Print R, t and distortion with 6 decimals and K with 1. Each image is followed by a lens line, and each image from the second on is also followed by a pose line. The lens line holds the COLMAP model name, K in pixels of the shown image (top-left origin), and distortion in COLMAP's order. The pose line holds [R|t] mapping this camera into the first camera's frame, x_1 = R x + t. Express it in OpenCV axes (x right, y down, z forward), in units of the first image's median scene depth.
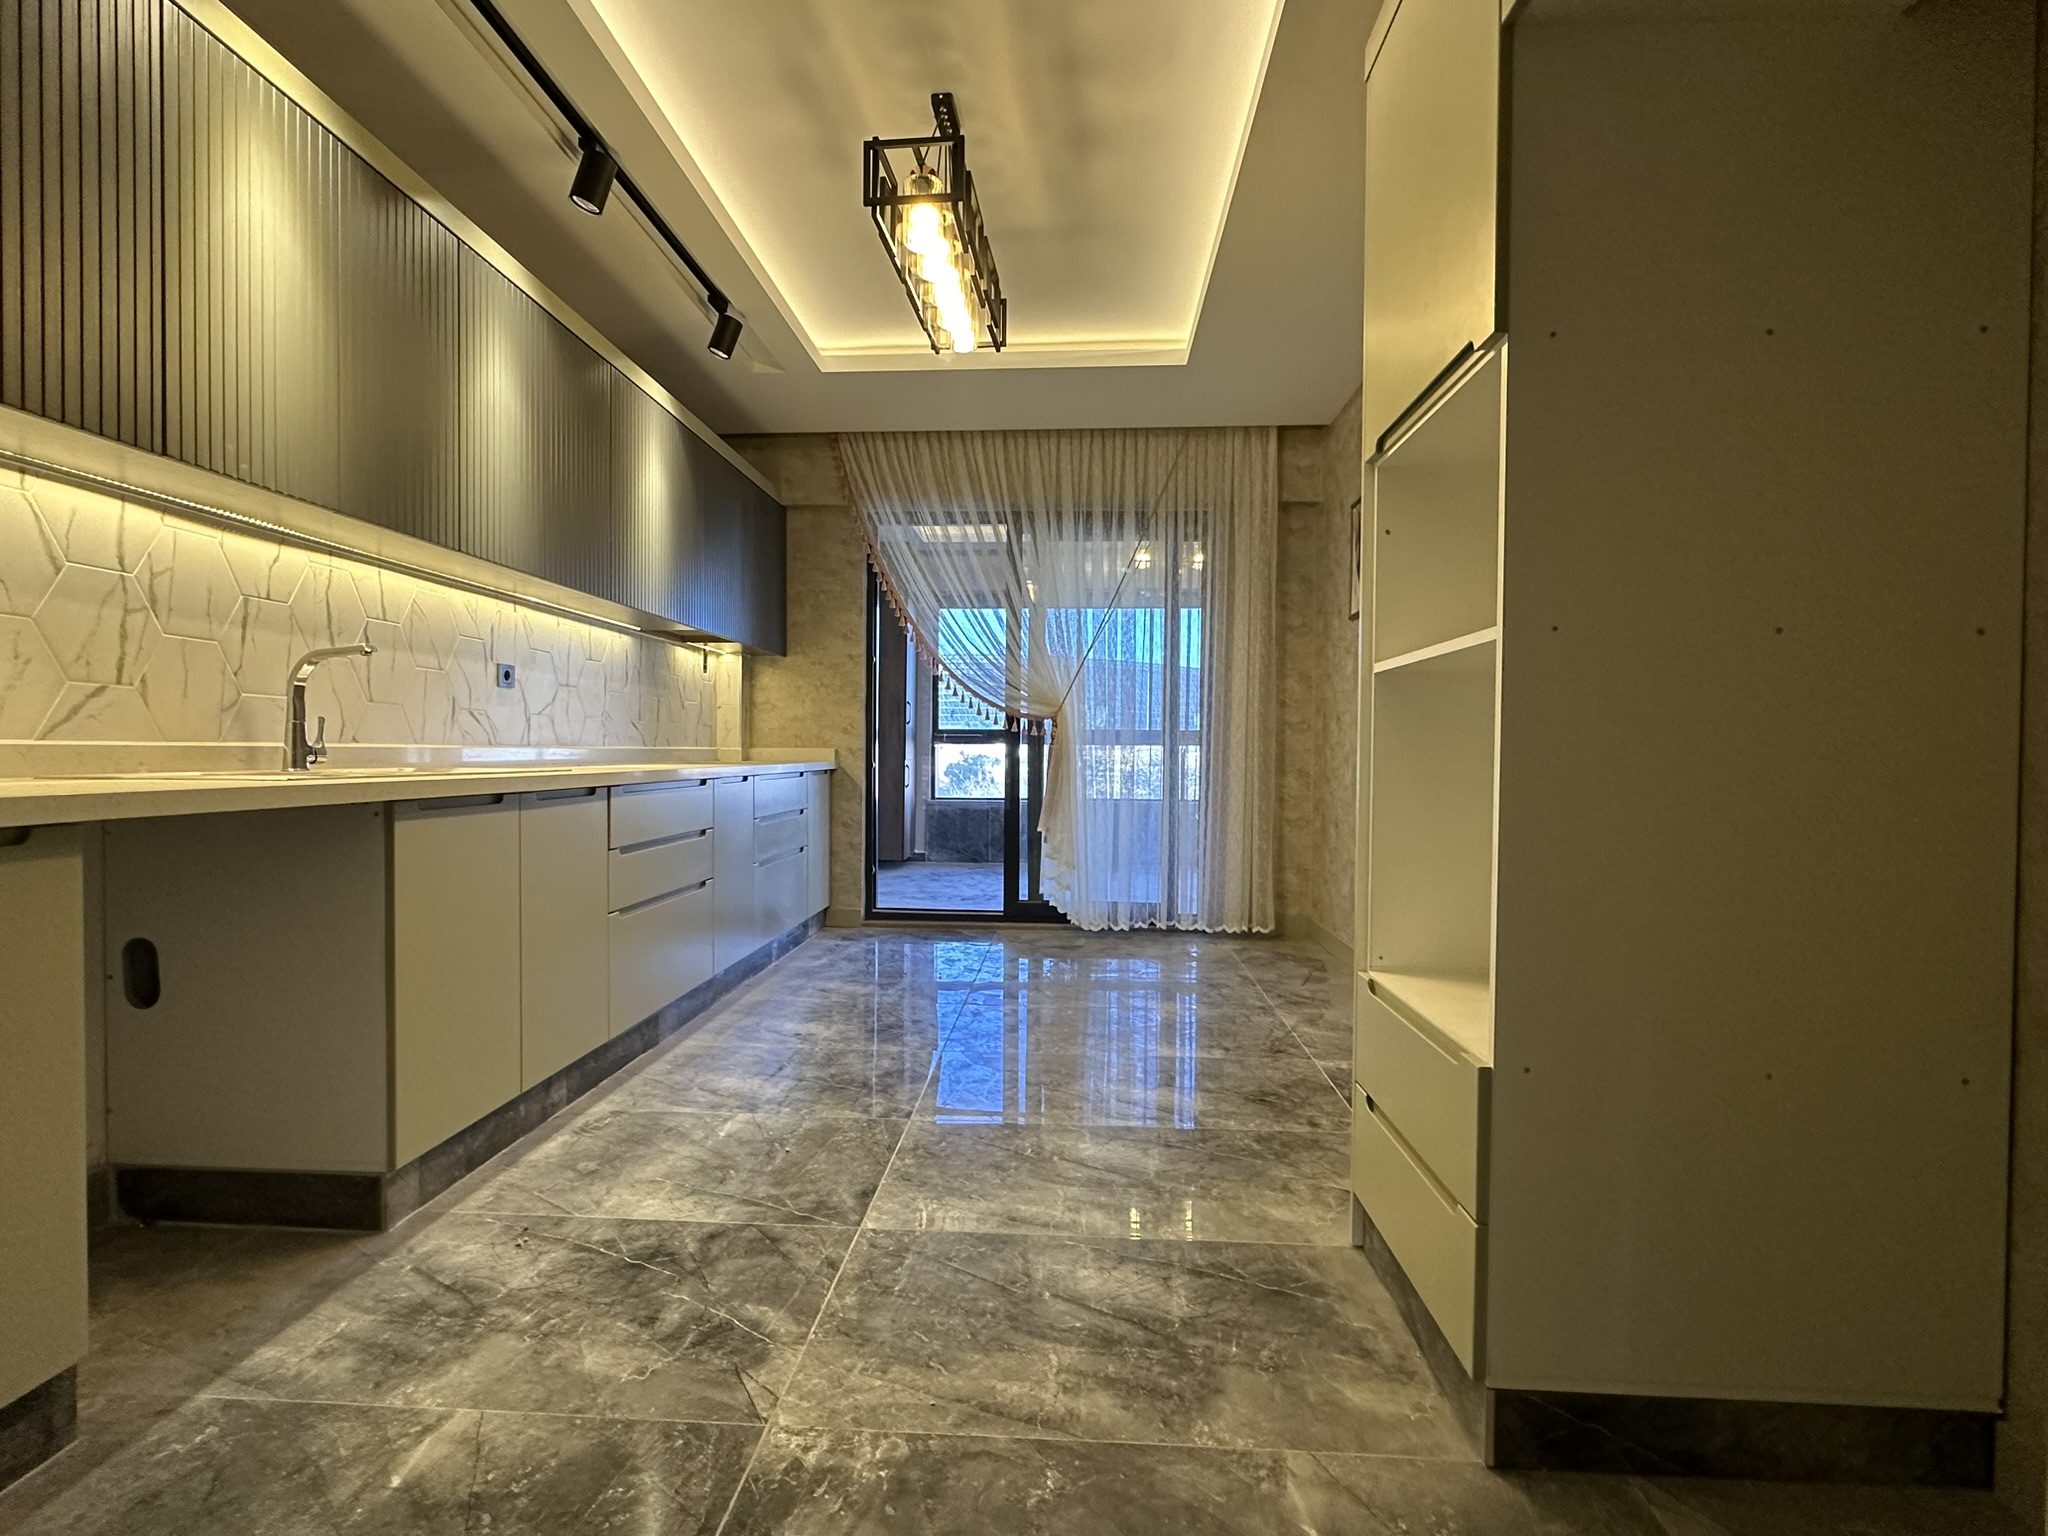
lens RADIAL K [[983.6, 0, 1023.4], [0, 983.6, 770.8], [0, 0, 1]] dist [-0.003720, 0.000727]
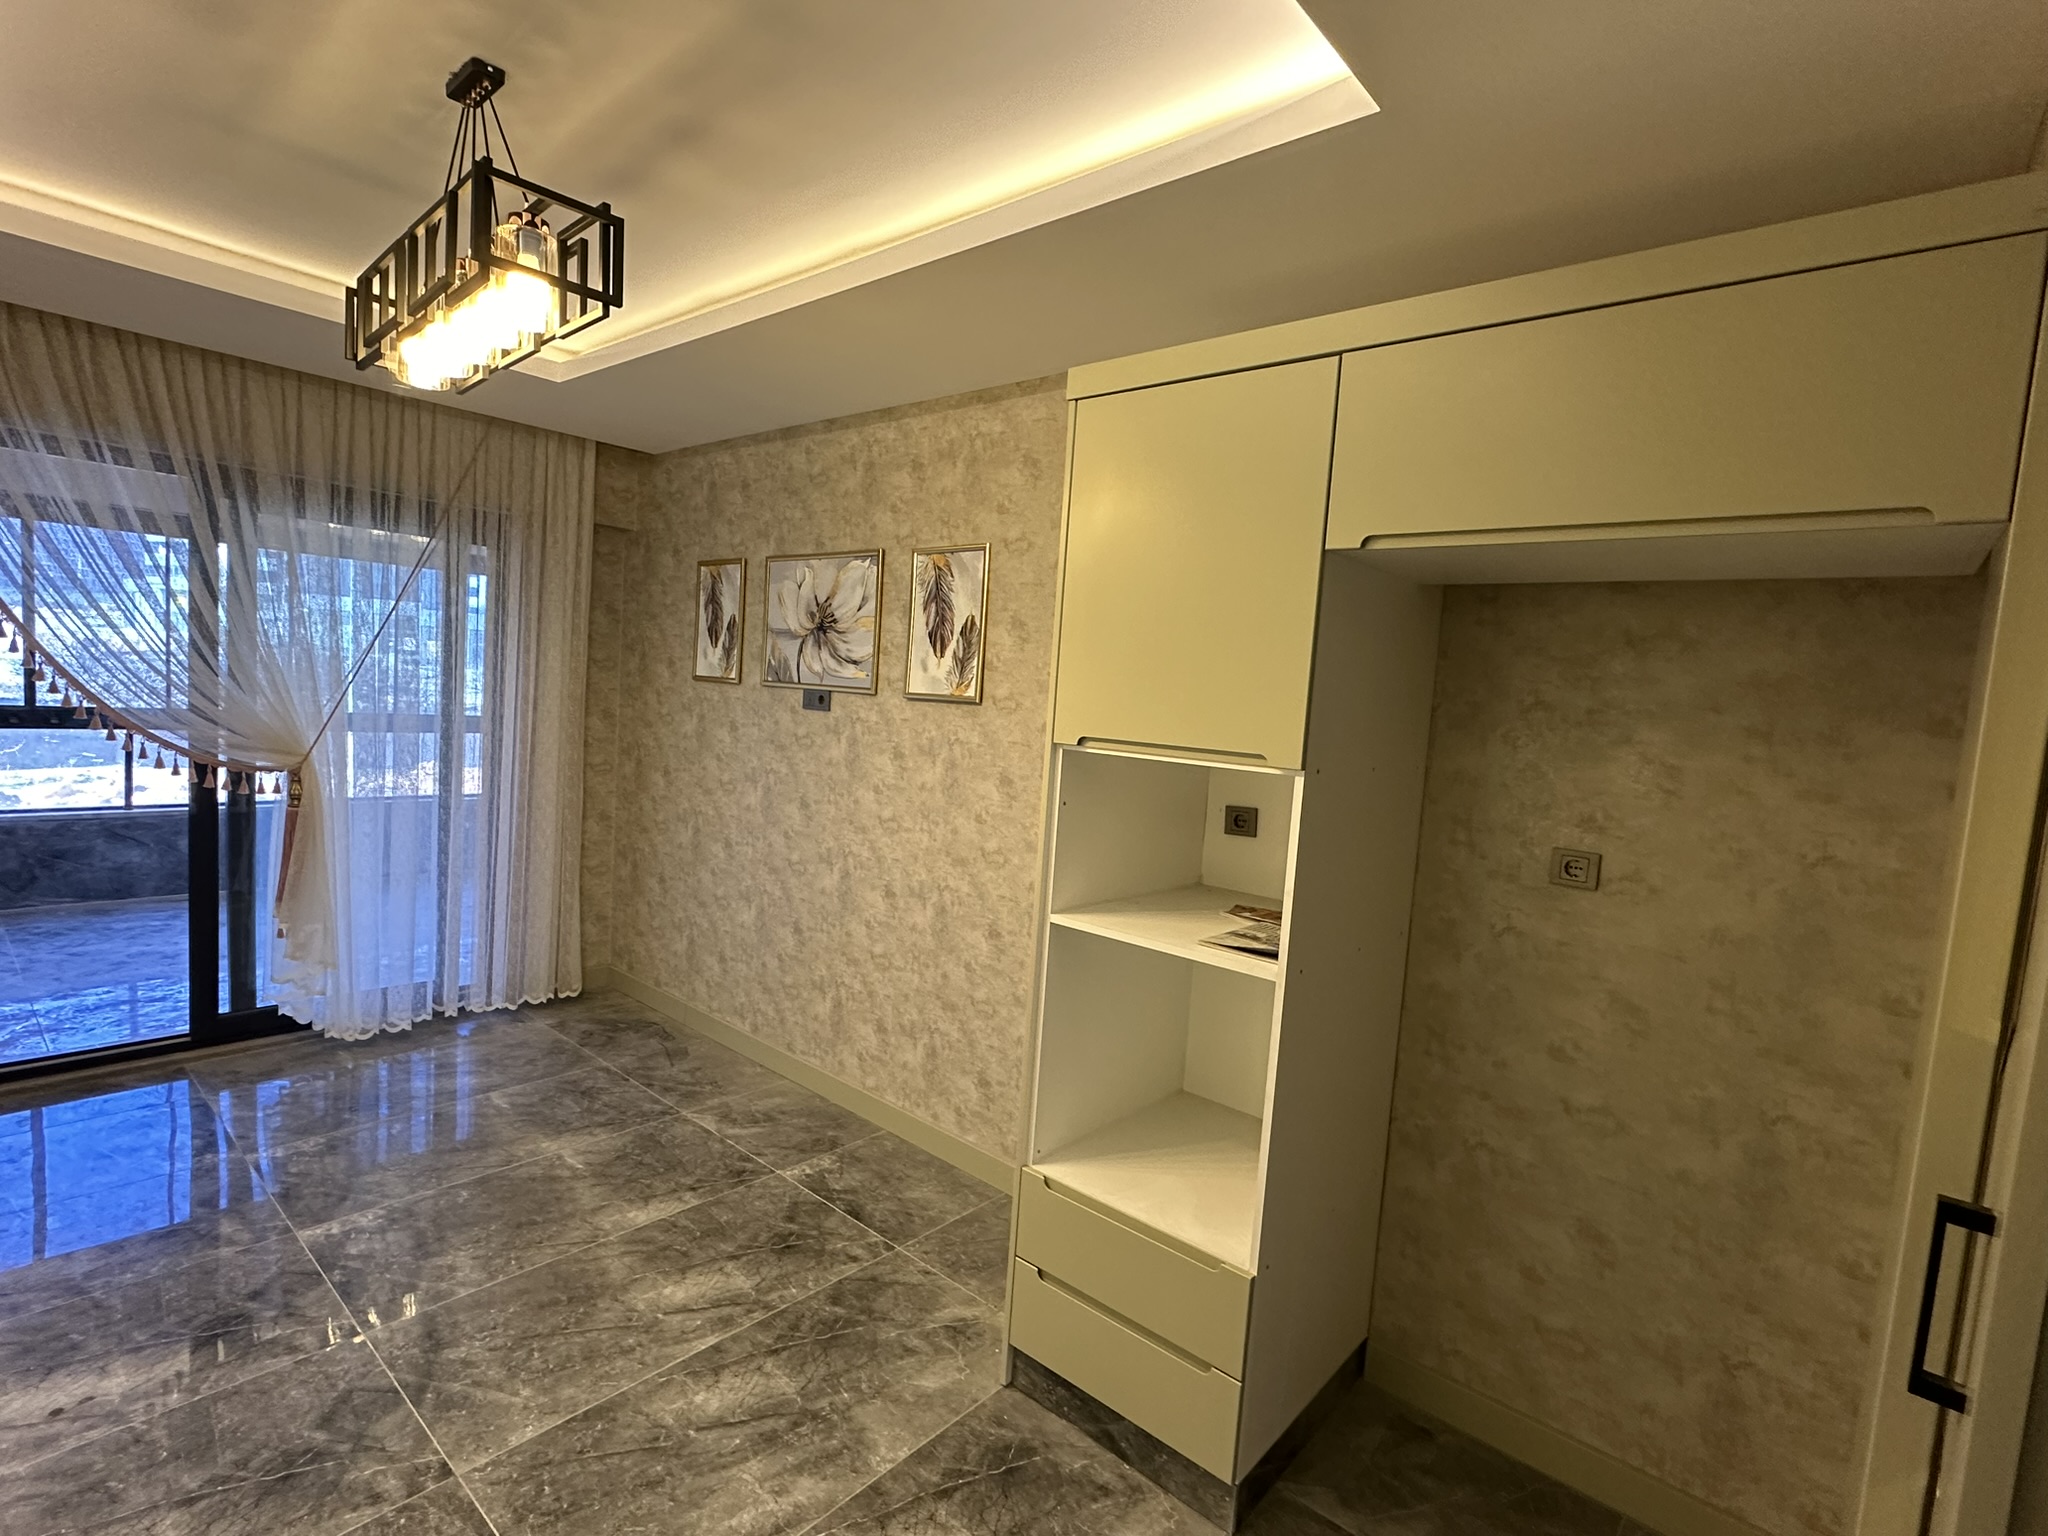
lens RADIAL K [[988.0, 0, 1024.0], [0, 988.0, 768.0], [0, 0, 1]] dist [-0.000086, 0.000287]
pose [[0.607969, -0.030506, 0.793374, -0.436517], [-0.050336, 0.995770, 0.076861, -0.271508], [-0.792363, -0.086665, 0.603862, 0.233768]]
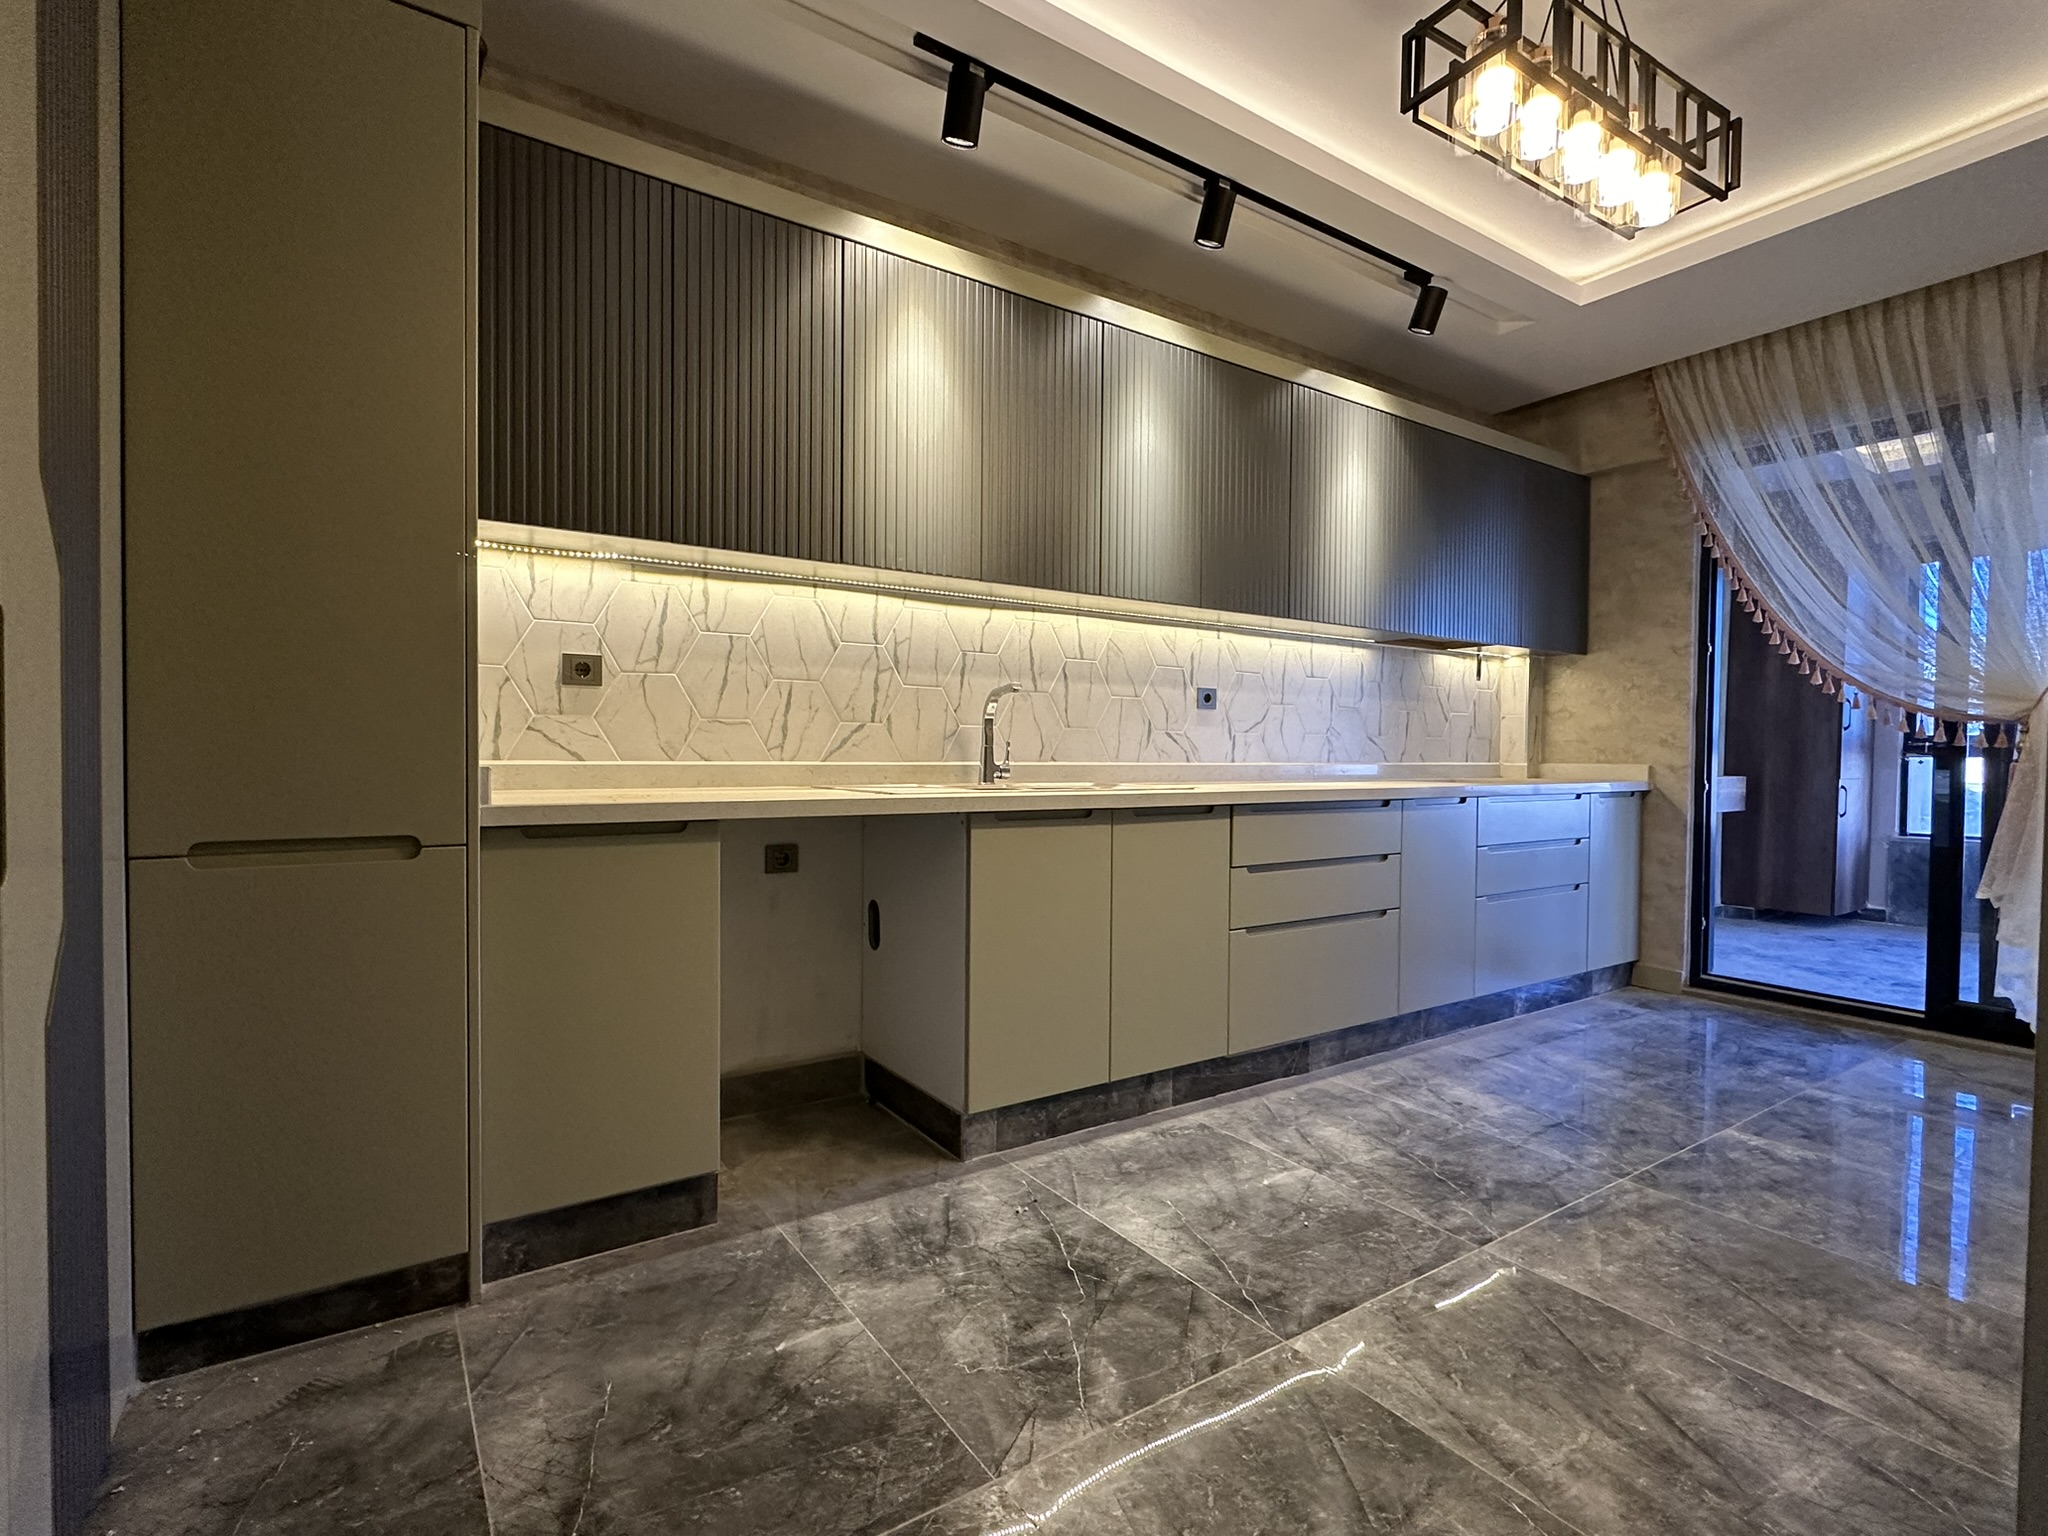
lens RADIAL K [[983.6, 0, 1023.4], [0, 983.6, 770.8], [0, 0, 1]] dist [-0.003720, 0.000727]
pose [[0.604410, 0.013147, -0.796565, 0.279028], [-0.020358, 0.999792, 0.001054, -0.017353], [0.796413, 0.015580, 0.604552, 0.231385]]
